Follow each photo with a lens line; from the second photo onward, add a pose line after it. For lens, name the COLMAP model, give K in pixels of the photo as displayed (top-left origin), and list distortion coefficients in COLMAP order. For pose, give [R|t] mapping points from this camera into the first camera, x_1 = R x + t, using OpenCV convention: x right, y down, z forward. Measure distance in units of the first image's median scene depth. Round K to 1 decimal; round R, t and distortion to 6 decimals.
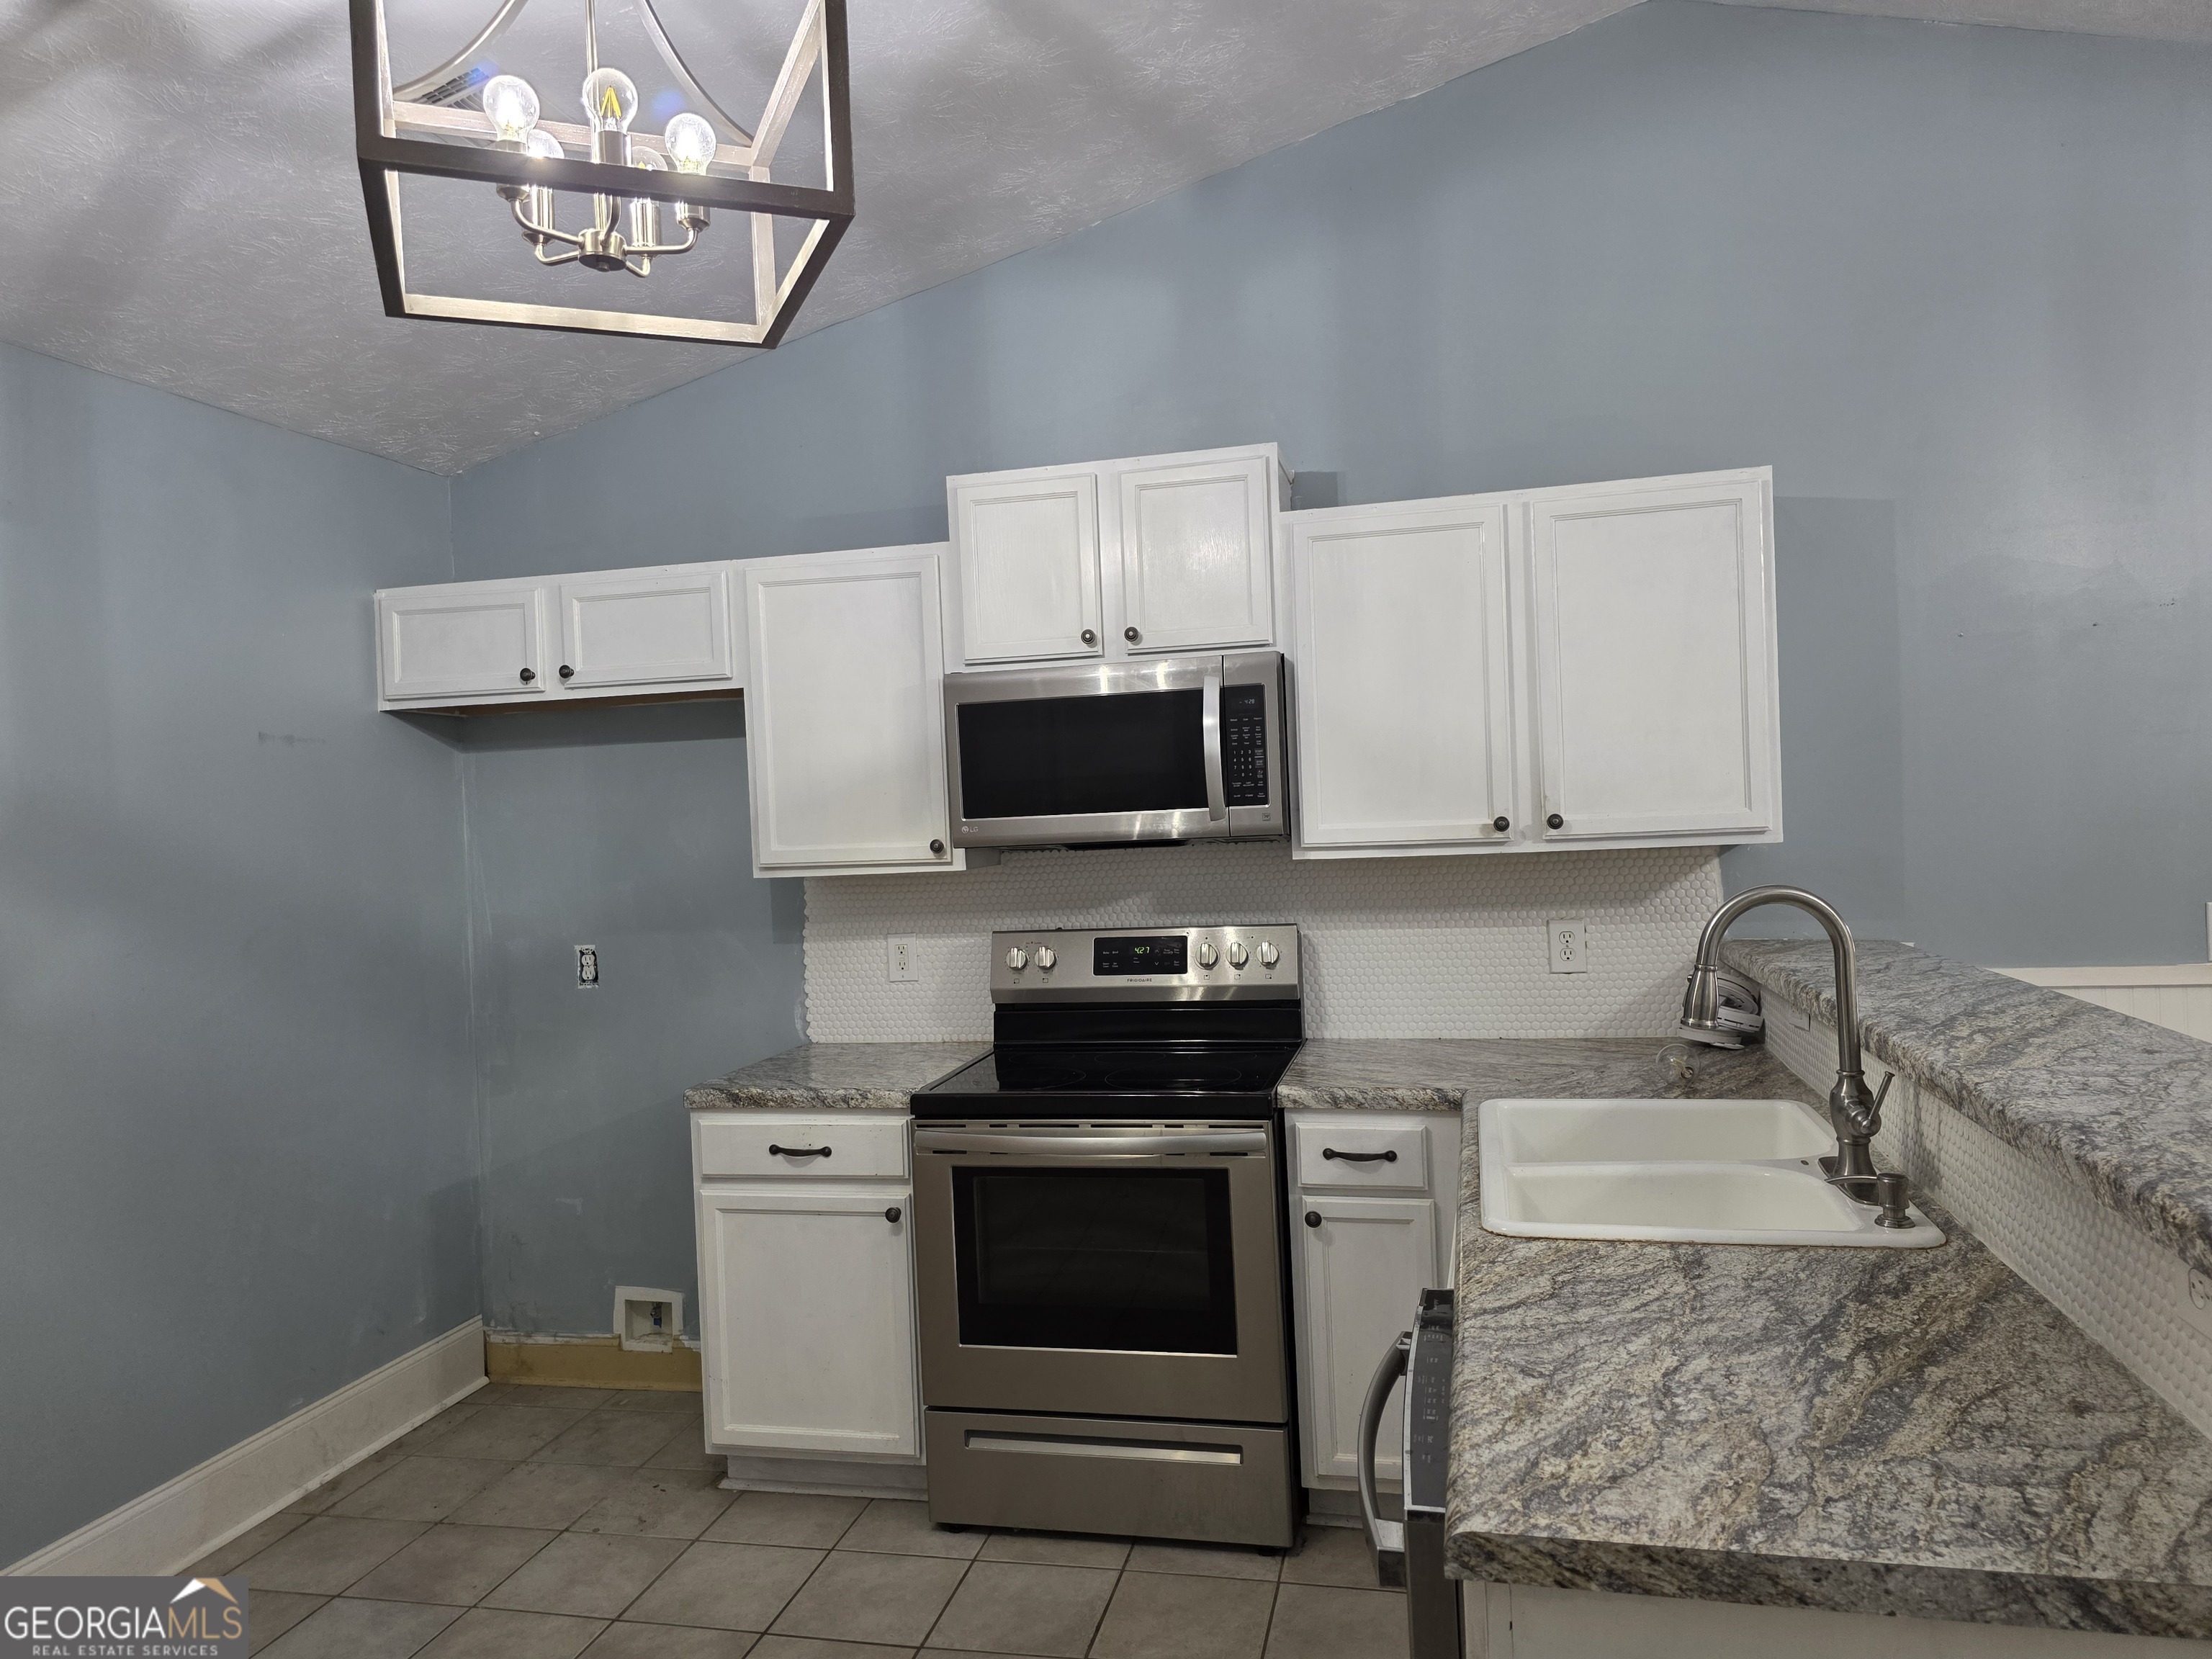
lens RADIAL K [[1489.2, 0, 1110.0], [0, 1489.2, 833.1], [0, 0, 1]] dist [0.009629, -0.005939]
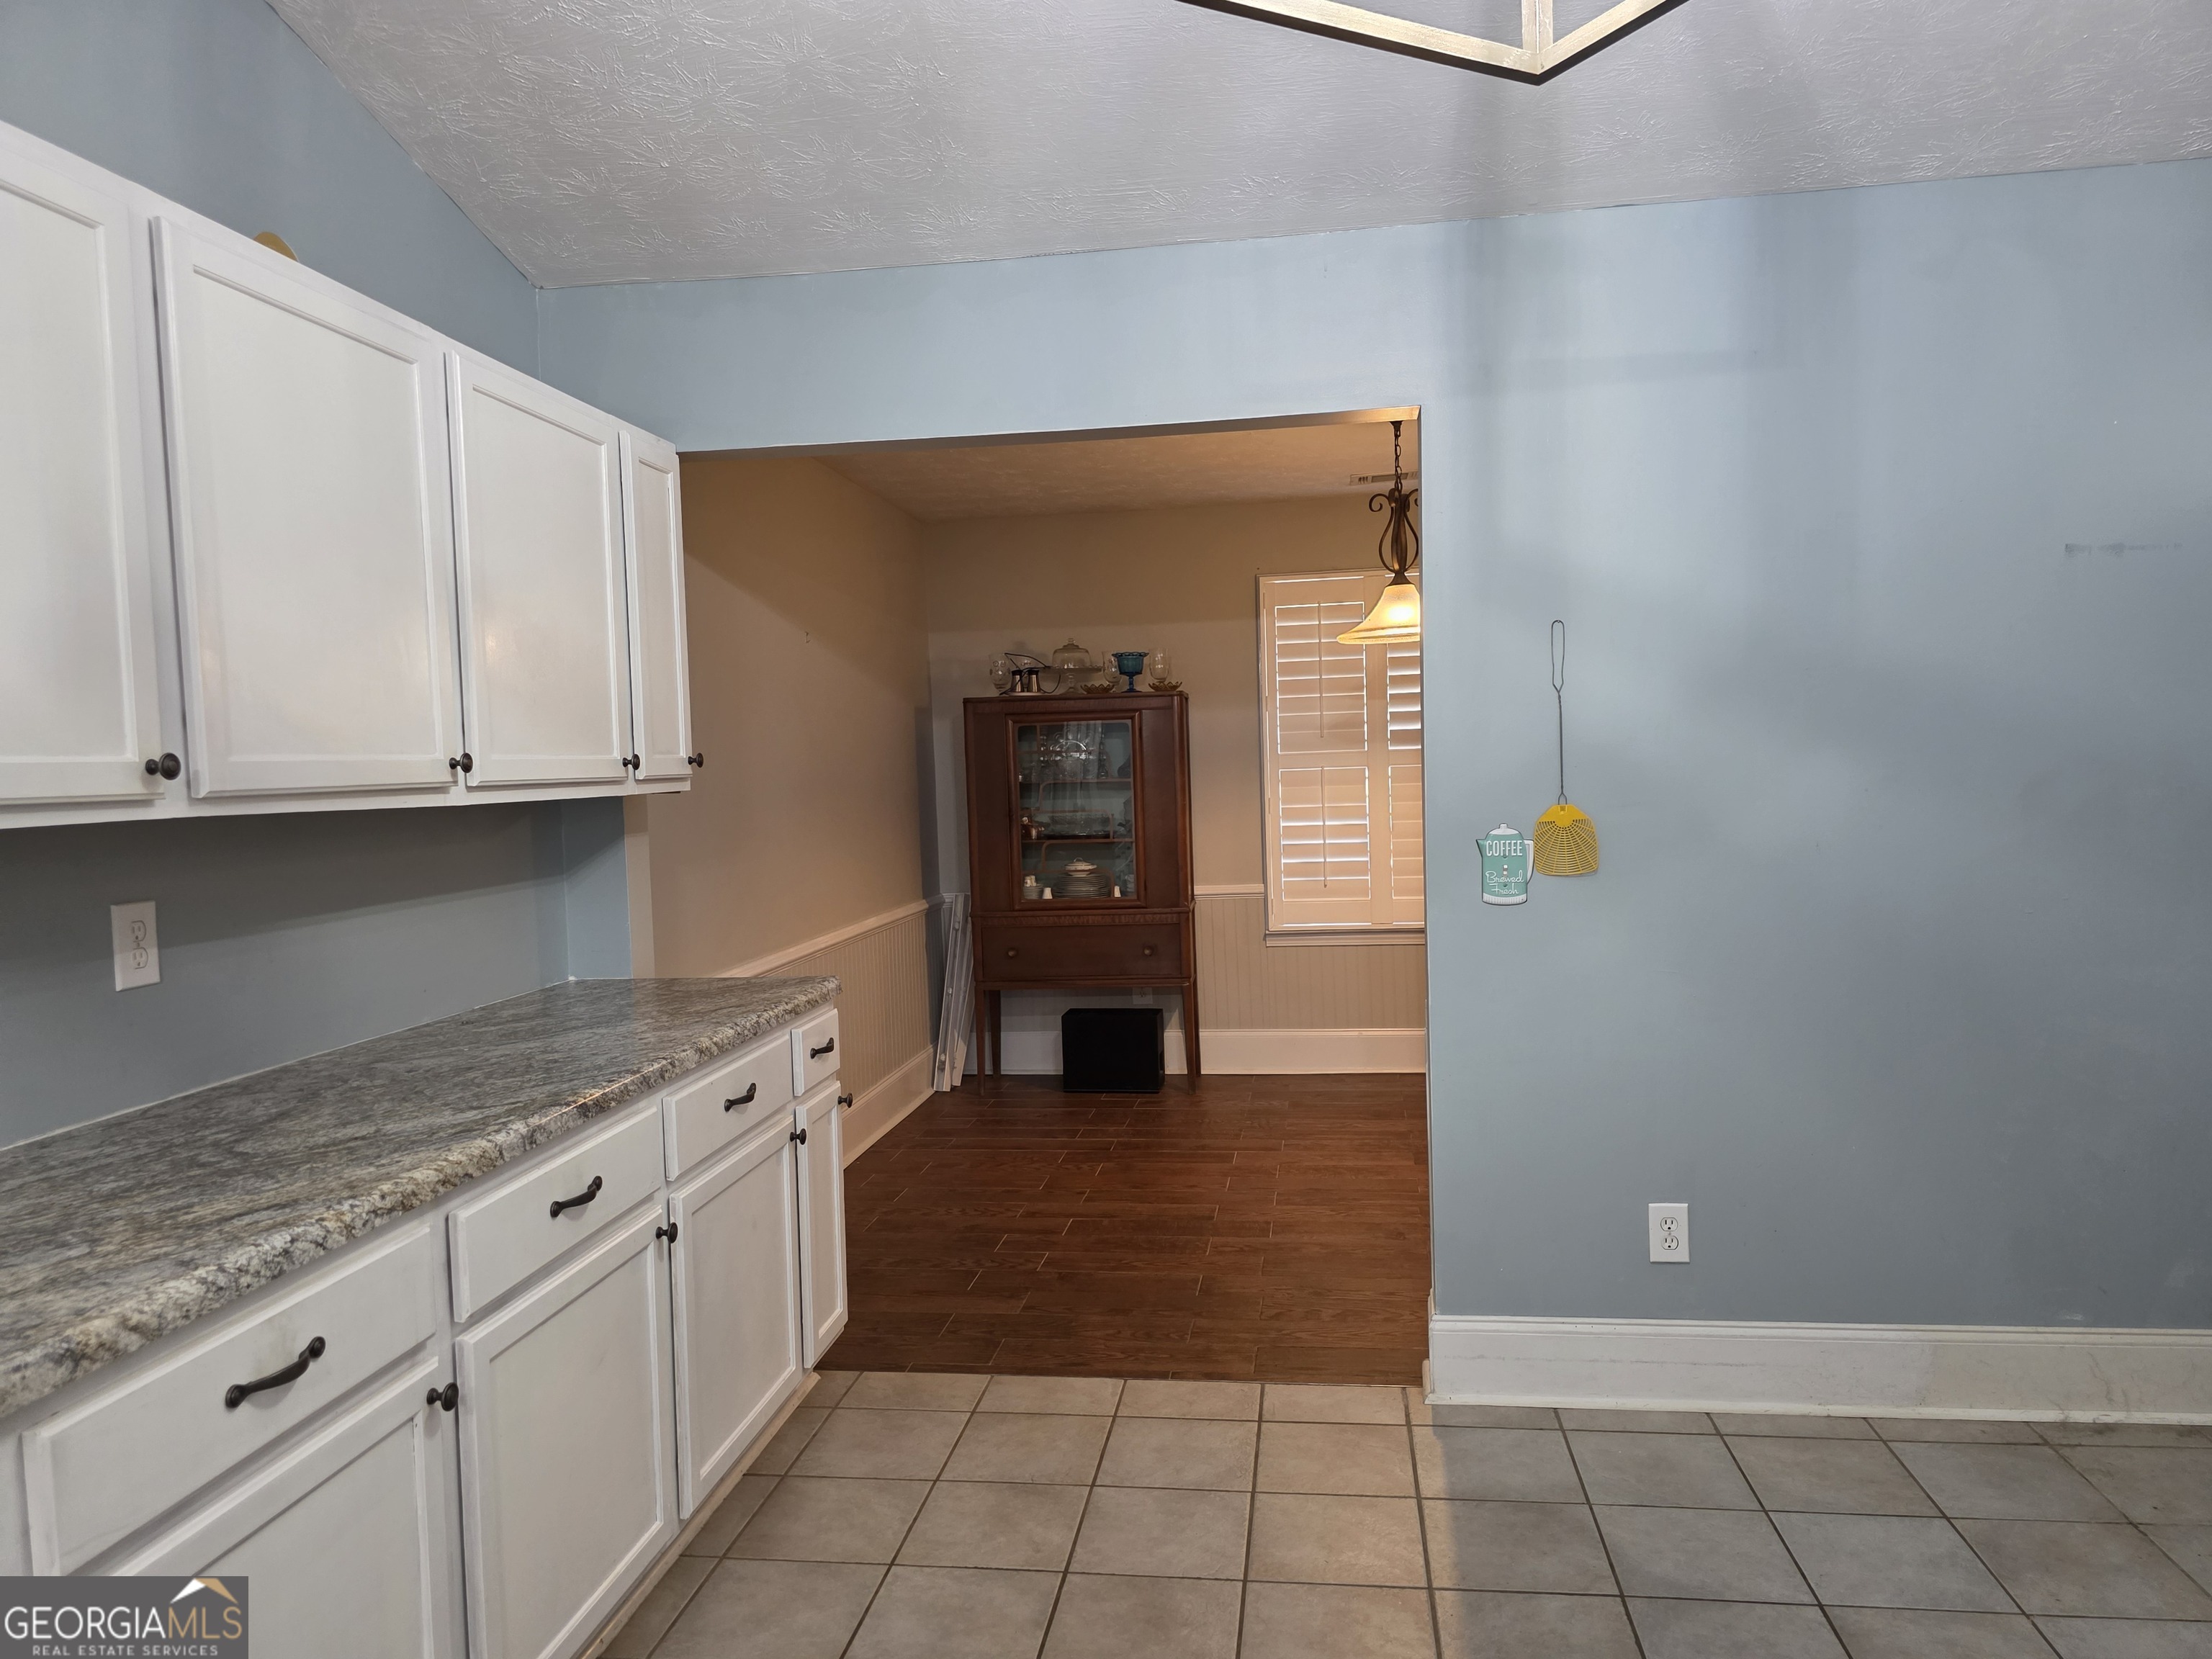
lens RADIAL K [[1489.2, 0, 1111.2], [0, 1489.2, 825.6], [0, 0, 1]] dist [0.009629, -0.005939]
pose [[0.091384, 0.082895, -0.992359, 0.248293], [0.014619, 0.996310, 0.084571, 0.013259], [0.995708, -0.022236, 0.089835, 0.370996]]
